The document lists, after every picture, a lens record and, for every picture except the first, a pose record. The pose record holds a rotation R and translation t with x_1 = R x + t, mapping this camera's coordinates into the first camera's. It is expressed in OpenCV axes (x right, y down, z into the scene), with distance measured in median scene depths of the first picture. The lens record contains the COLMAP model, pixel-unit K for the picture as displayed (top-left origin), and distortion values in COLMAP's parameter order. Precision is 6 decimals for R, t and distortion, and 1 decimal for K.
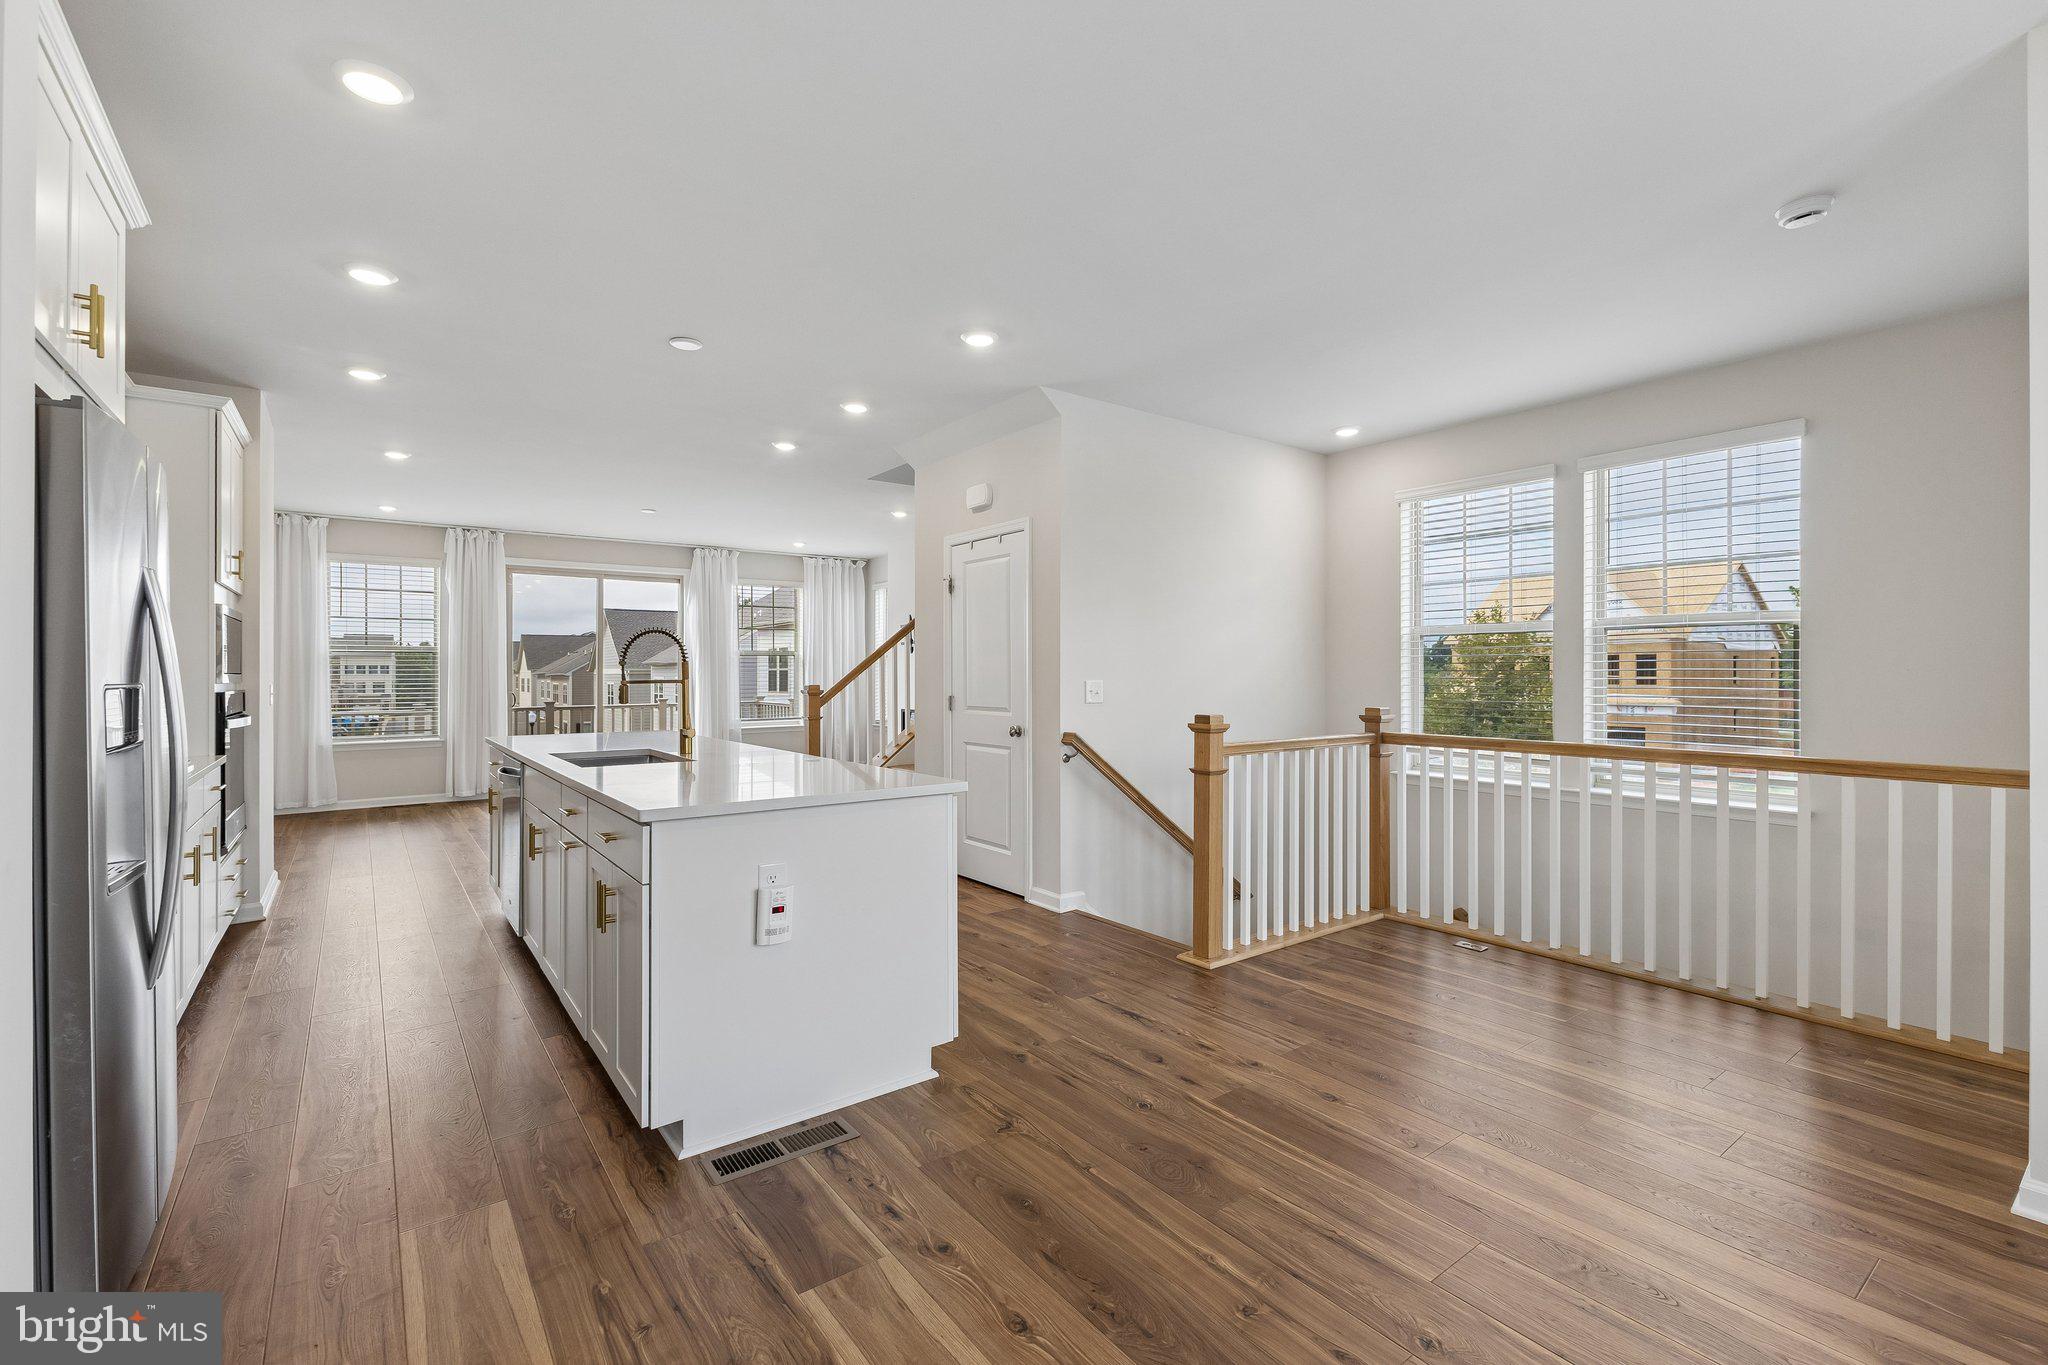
lens RADIAL K [[883.7, 0, 1025.1], [0, 883.7, 666.5], [0, 0, 1]] dist [0.008270, -0.000963]
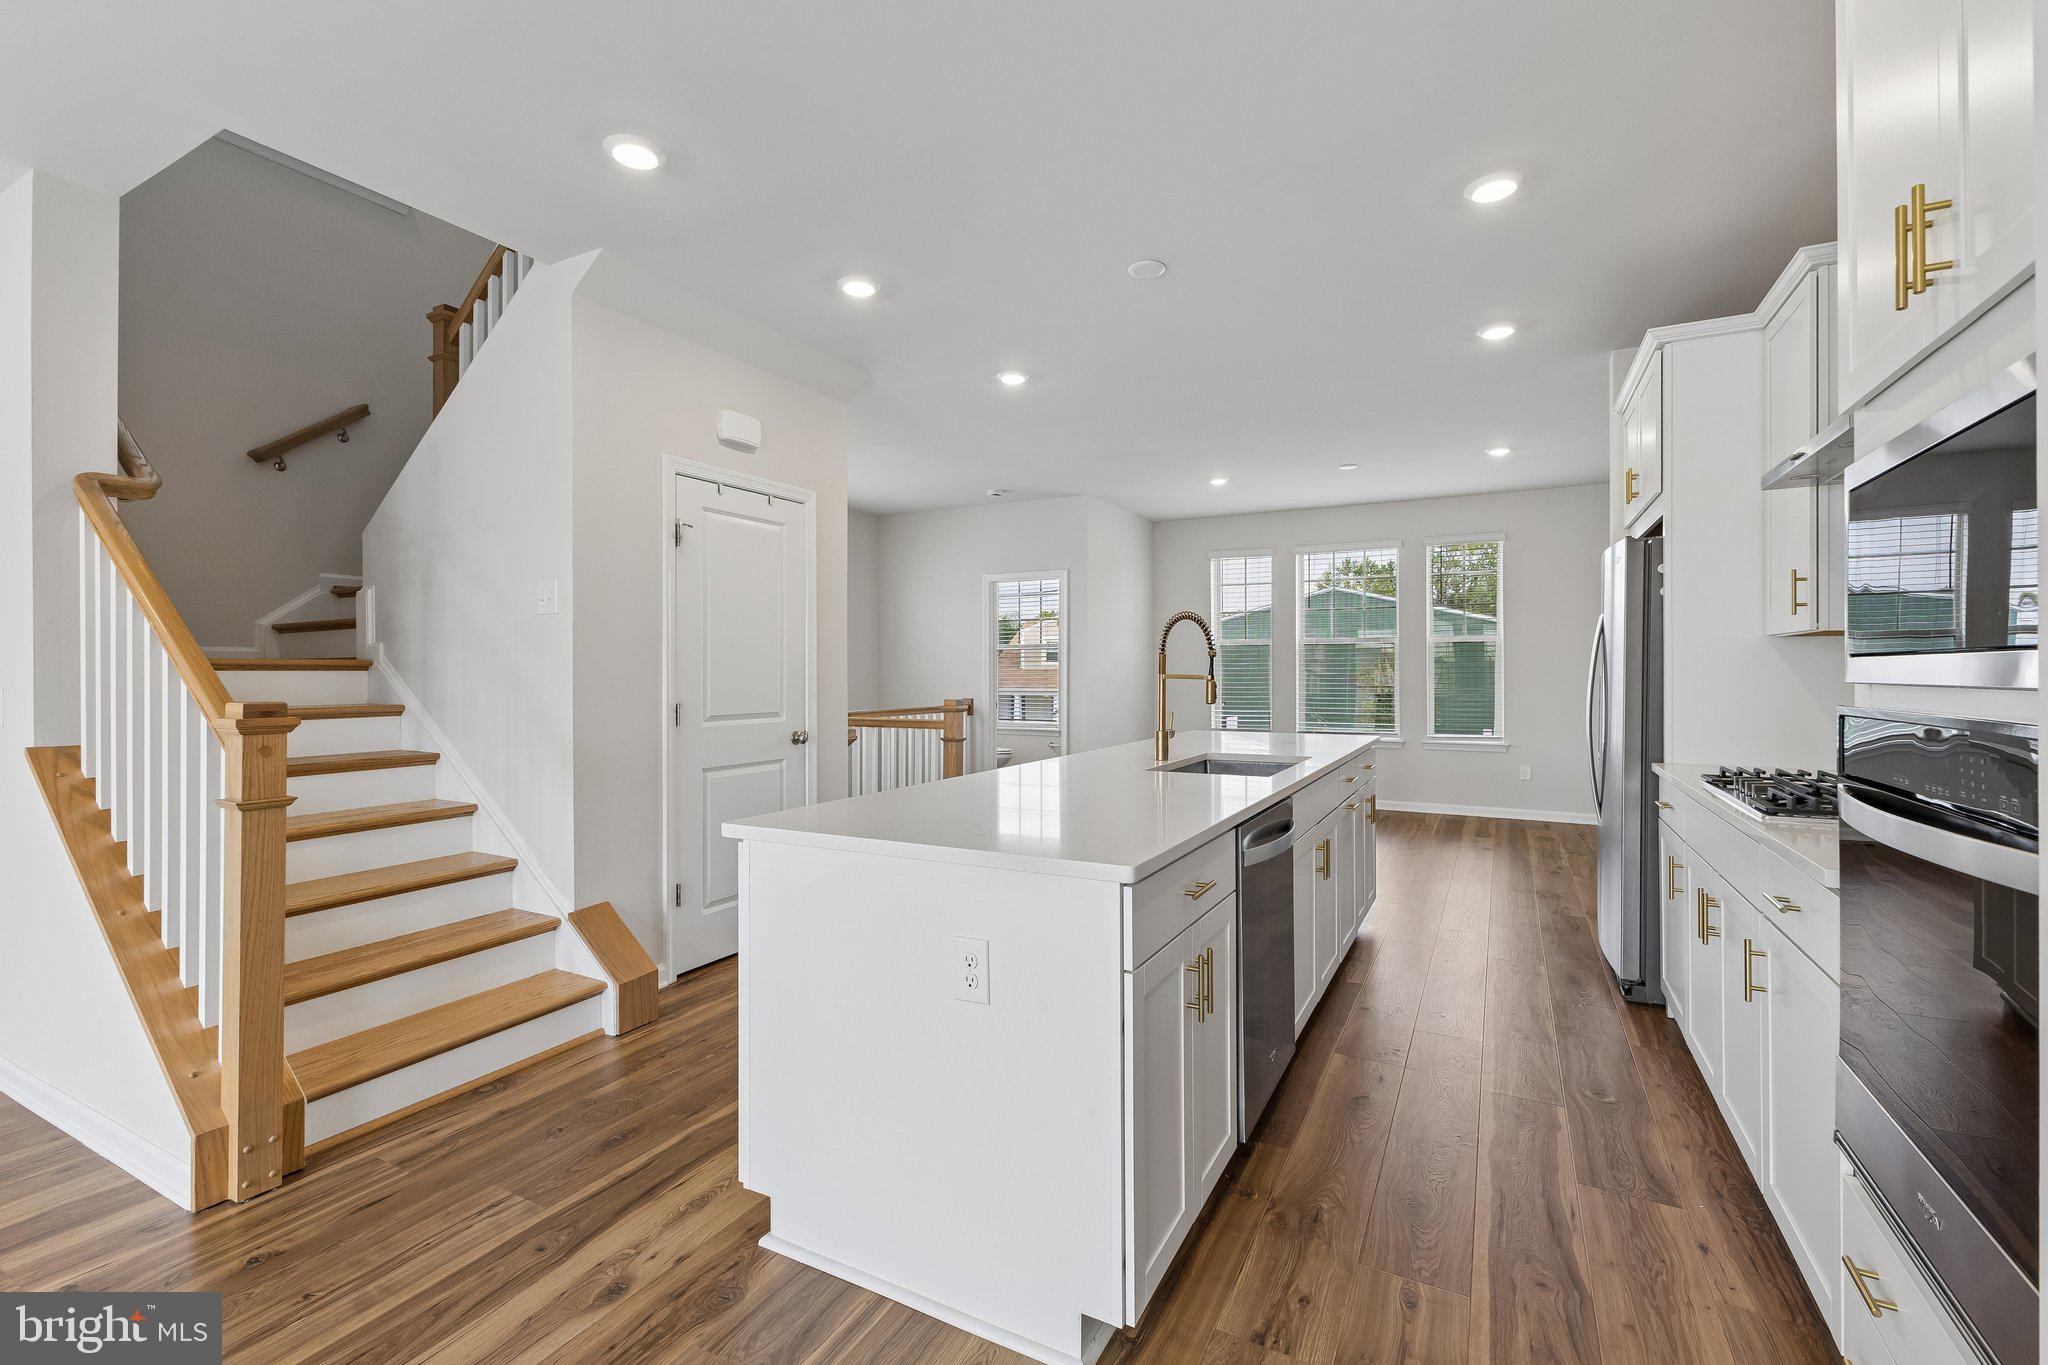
lens RADIAL K [[883.7, 0, 1025.1], [0, 883.7, 666.5], [0, 0, 1]] dist [0.008270, -0.000963]
pose [[-0.419632, 0.011928, 0.907616, -0.516682], [-0.000127, 0.999913, -0.013200, 0.009536], [-0.907694, -0.005655, -0.419594, 0.688969]]
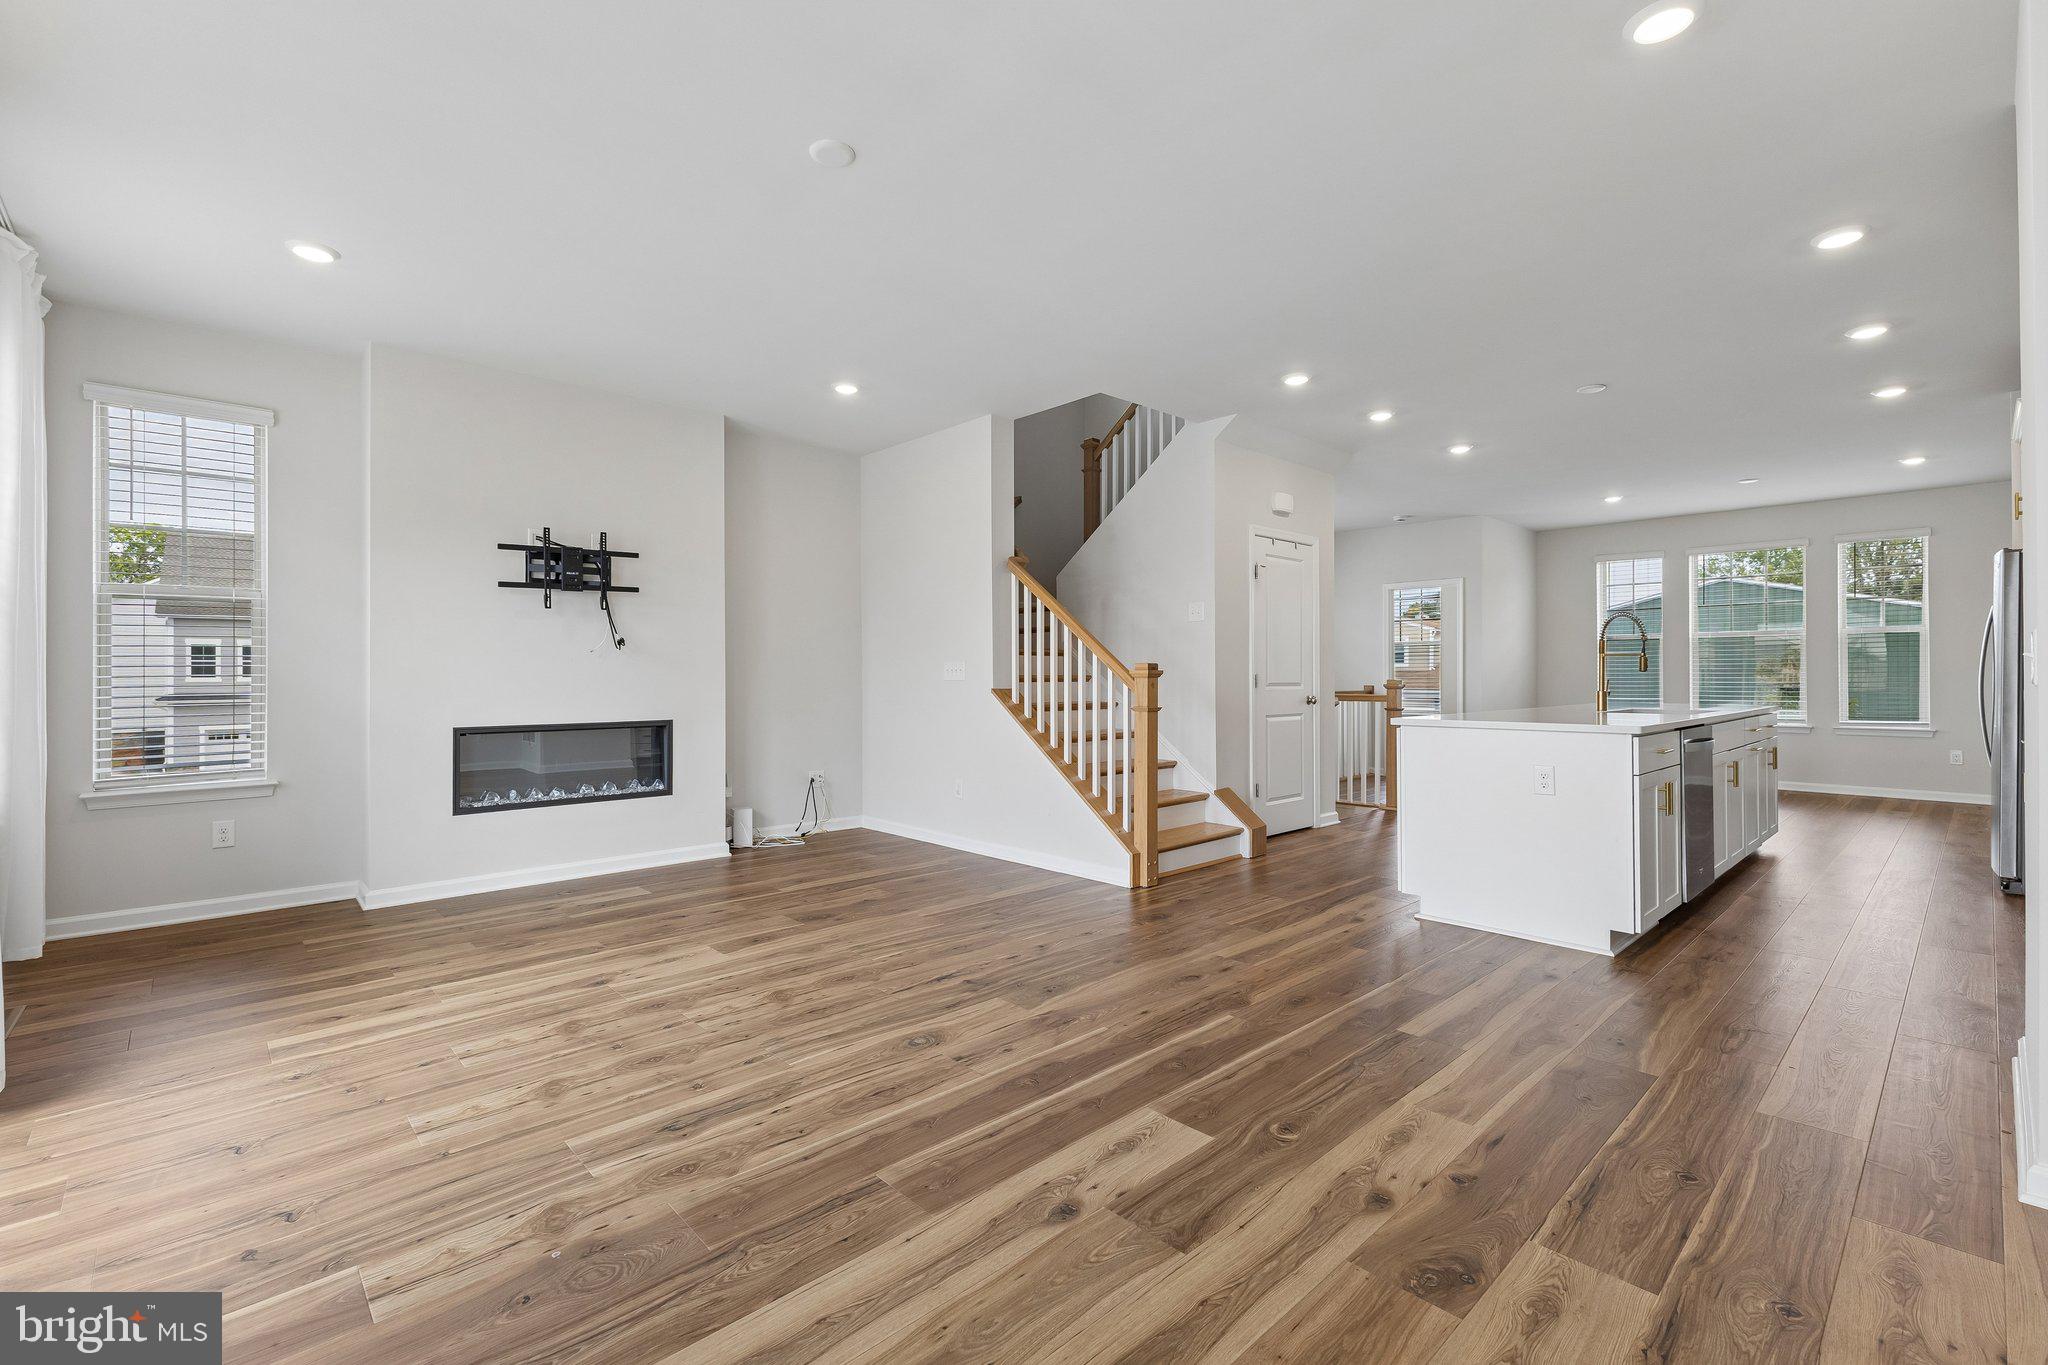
lens RADIAL K [[883.7, 0, 1025.1], [0, 883.7, 666.5], [0, 0, 1]] dist [0.008270, -0.000963]
pose [[-0.103536, 0.016042, 0.994496, -0.742585], [-0.003964, 0.999855, -0.016541, 0.028169], [-0.994618, -0.005655, -0.103458, 0.920733]]
